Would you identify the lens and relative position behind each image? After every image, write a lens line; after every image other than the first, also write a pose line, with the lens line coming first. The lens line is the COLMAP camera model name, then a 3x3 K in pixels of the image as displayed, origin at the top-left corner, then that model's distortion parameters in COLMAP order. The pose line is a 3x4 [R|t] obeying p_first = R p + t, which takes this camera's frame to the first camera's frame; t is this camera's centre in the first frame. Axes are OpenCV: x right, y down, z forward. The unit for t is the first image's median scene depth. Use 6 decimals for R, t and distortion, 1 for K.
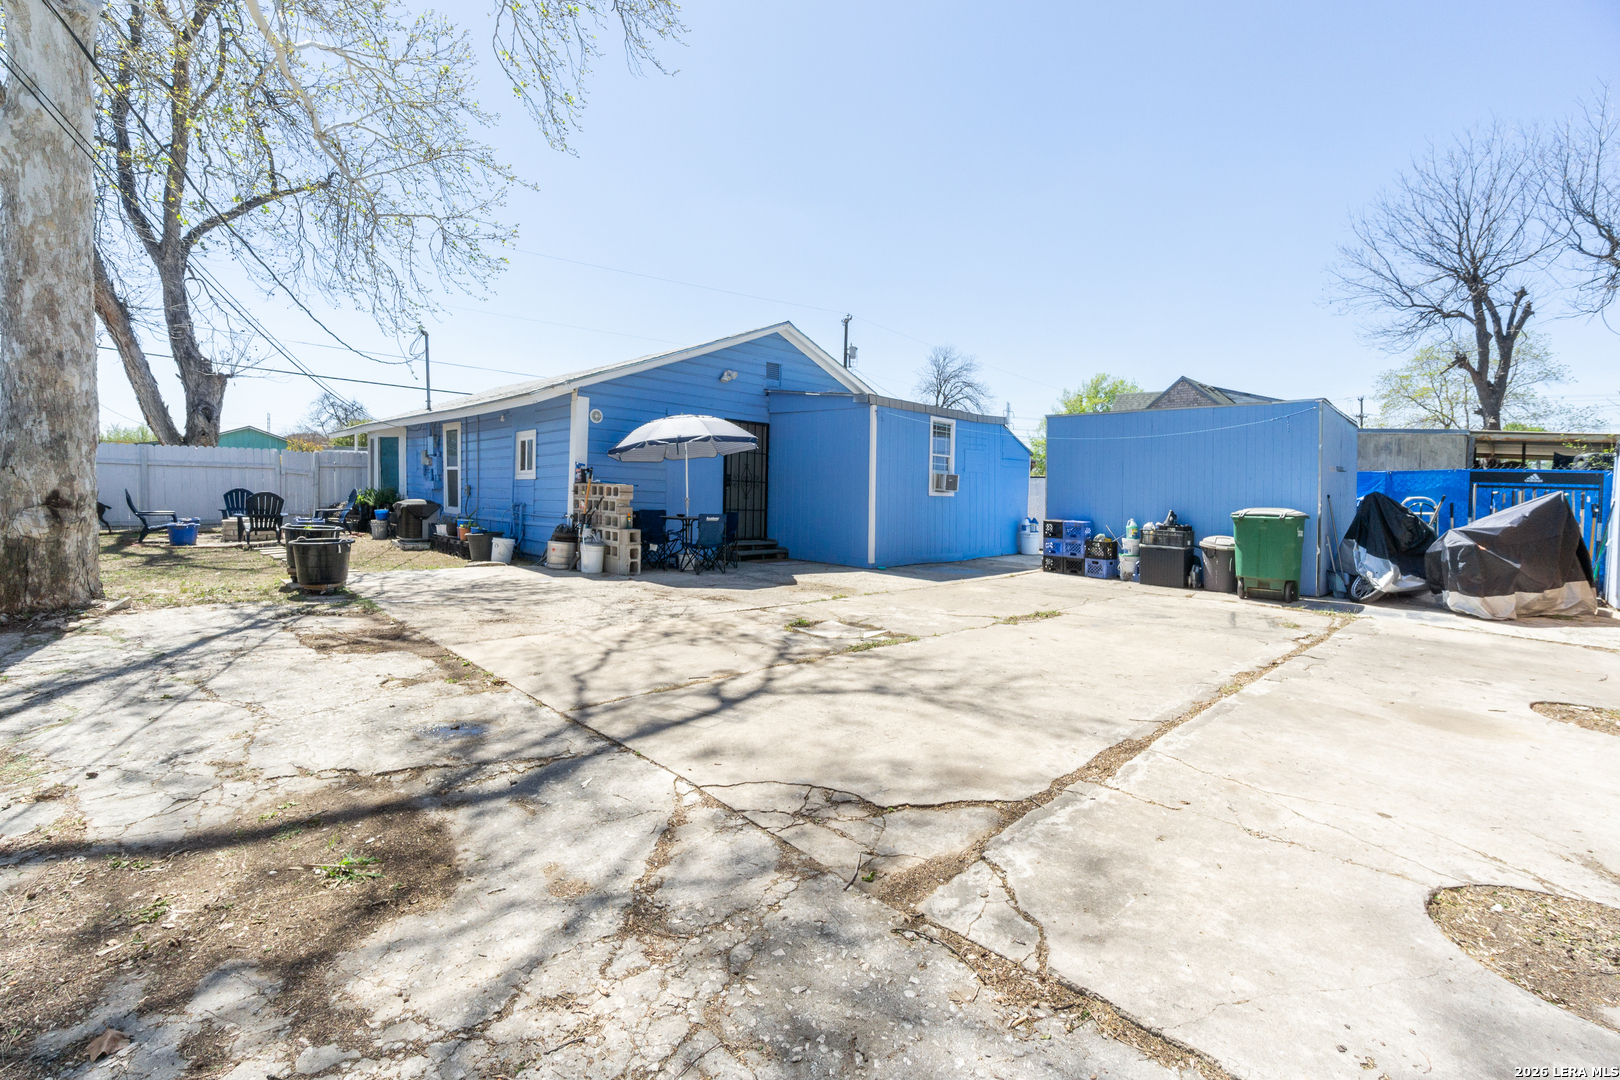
lens RADIAL K [[731.0, 0, 803.9], [0, 731.0, 501.3], [0, 0, 1]] dist [-0.006337, -0.000047]
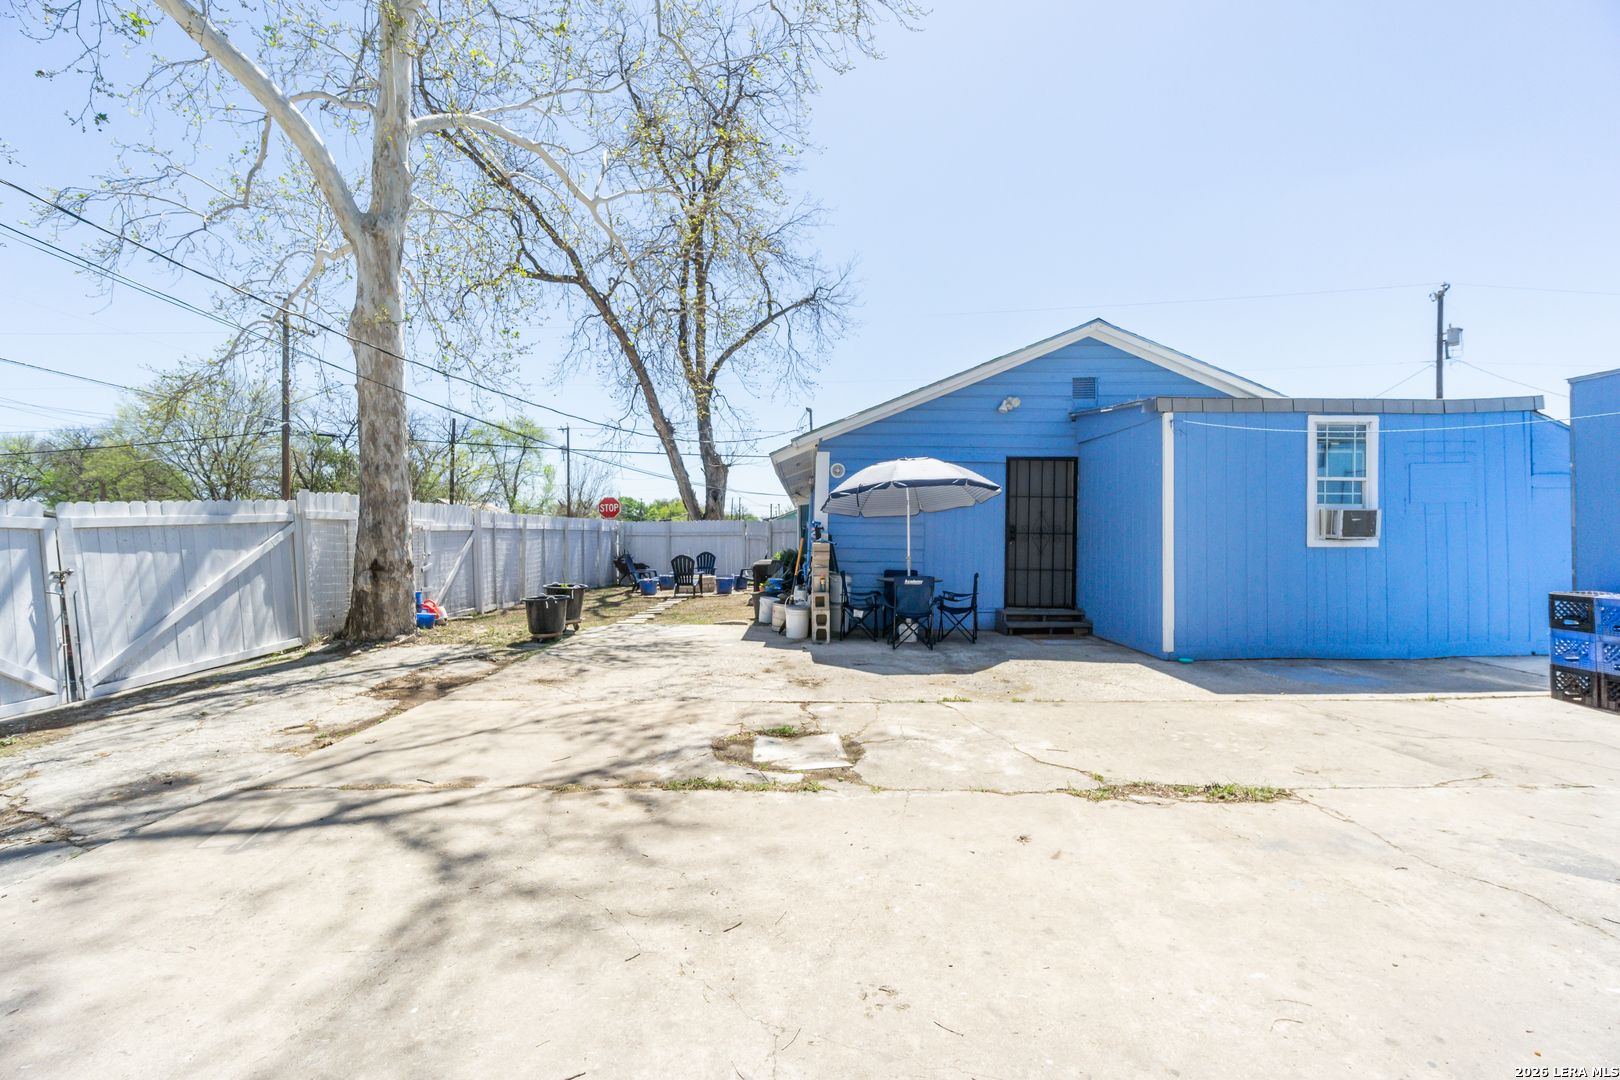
lens RADIAL K [[707.4, 0, 806.6], [0, 707.4, 543.5], [0, 0, 1]] dist [-0.004354, 0.000167]
pose [[0.707166, -0.023954, -0.706642, 0.587200], [0.011305, 0.999681, -0.022574, -0.004675], [0.706957, 0.007975, 0.707211, 0.588966]]
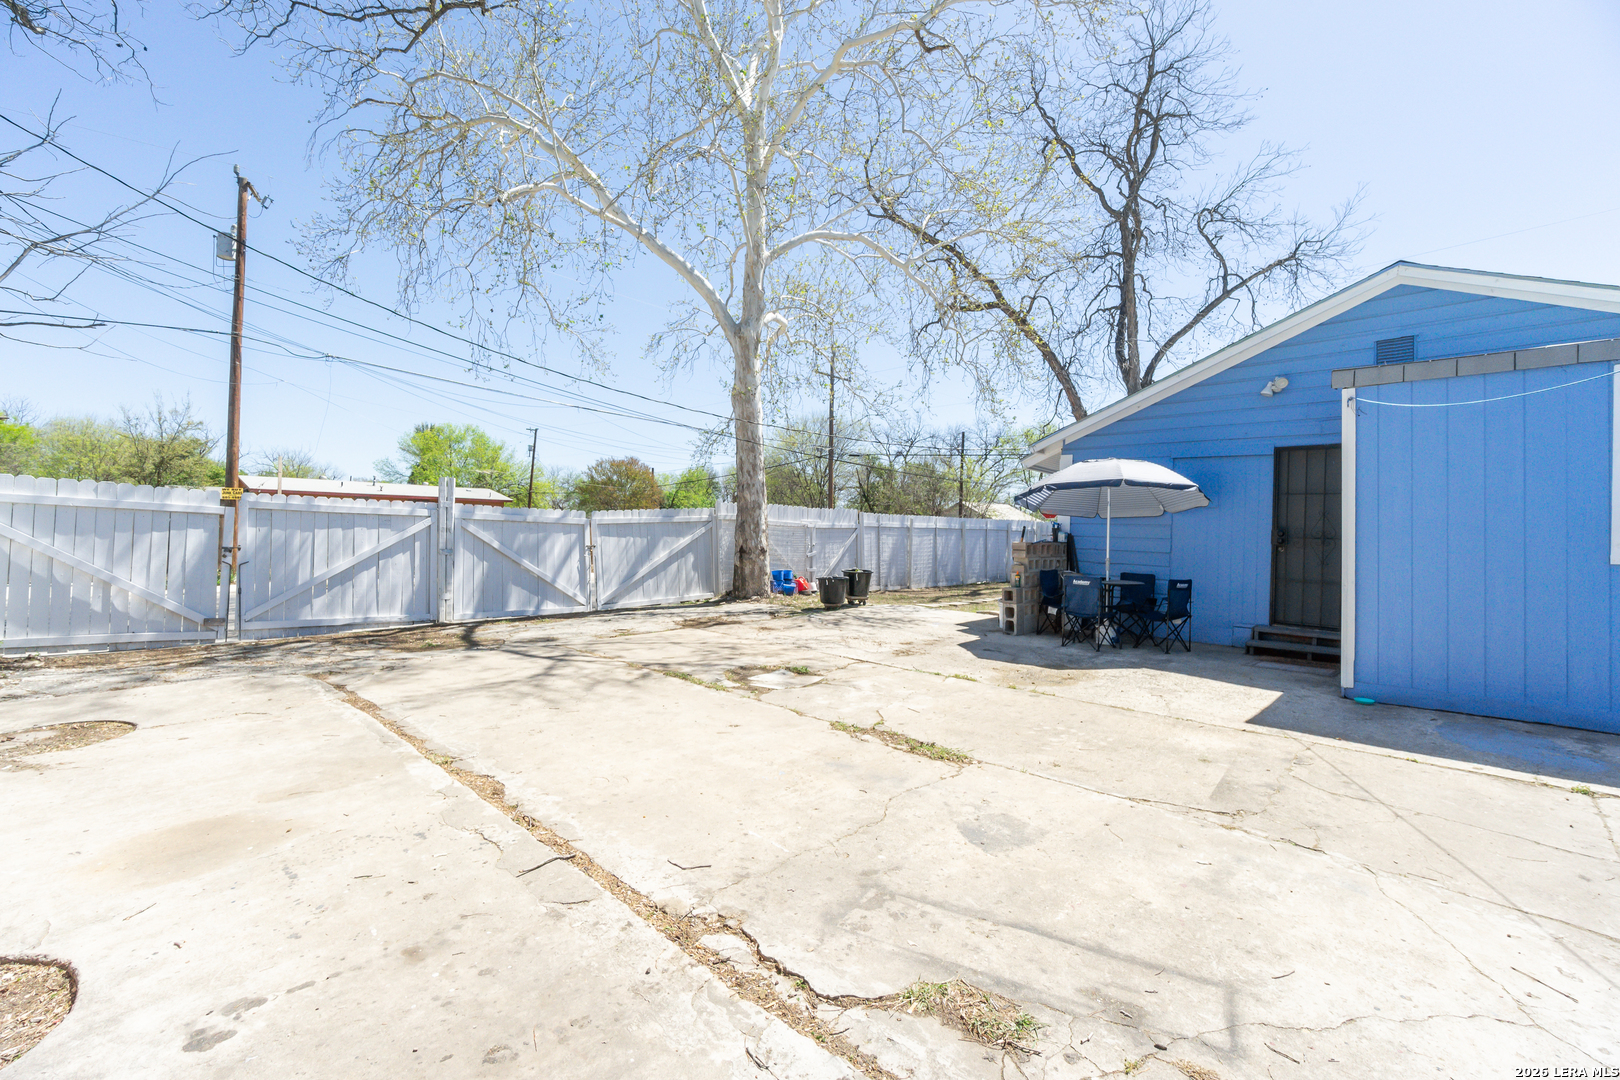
lens RADIAL K [[694.7, 0, 788.8], [0, 694.7, 538.9], [0, 0, 1]] dist [-0.003332, -0.000243]
pose [[0.002190, -0.019259, -0.999812, 1.114848], [-0.033453, 0.999254, -0.019321, 0.001651], [0.999438, 0.033489, 0.001544, 1.111677]]
